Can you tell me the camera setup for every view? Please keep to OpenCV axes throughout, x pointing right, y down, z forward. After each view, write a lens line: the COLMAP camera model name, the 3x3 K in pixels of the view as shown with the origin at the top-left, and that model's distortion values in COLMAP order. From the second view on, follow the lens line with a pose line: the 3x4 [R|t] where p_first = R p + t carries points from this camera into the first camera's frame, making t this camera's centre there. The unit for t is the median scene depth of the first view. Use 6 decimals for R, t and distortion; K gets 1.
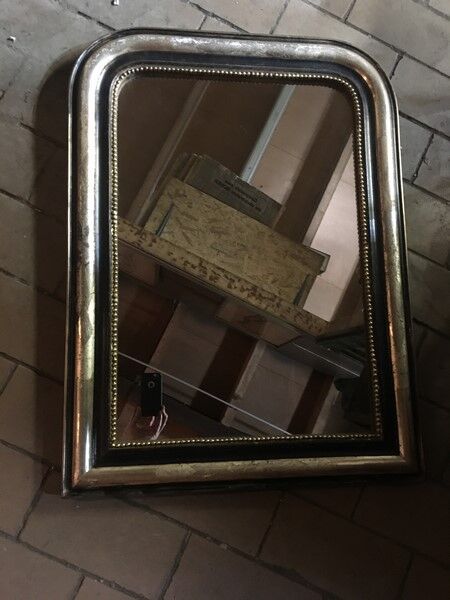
lens RADIAL K [[508.4, 0, 224.5], [0, 508.4, 300.2], [0, 0, 1]] dist [0.058861, -0.079239]
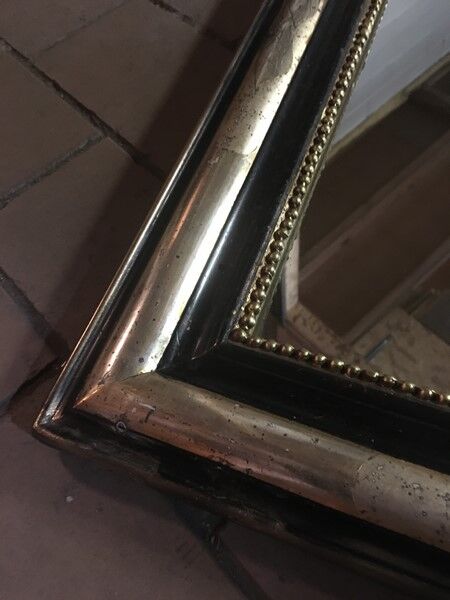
lens RADIAL K [[508.4, 0, 226.0], [0, 508.4, 300.2], [0, 0, 1]] dist [0.058861, -0.079239]
pose [[0.894966, 0.215230, -0.390784, -0.104222], [-0.343409, 0.891500, -0.295461, 0.339187], [0.284792, 0.398626, 0.871774, 0.681372]]
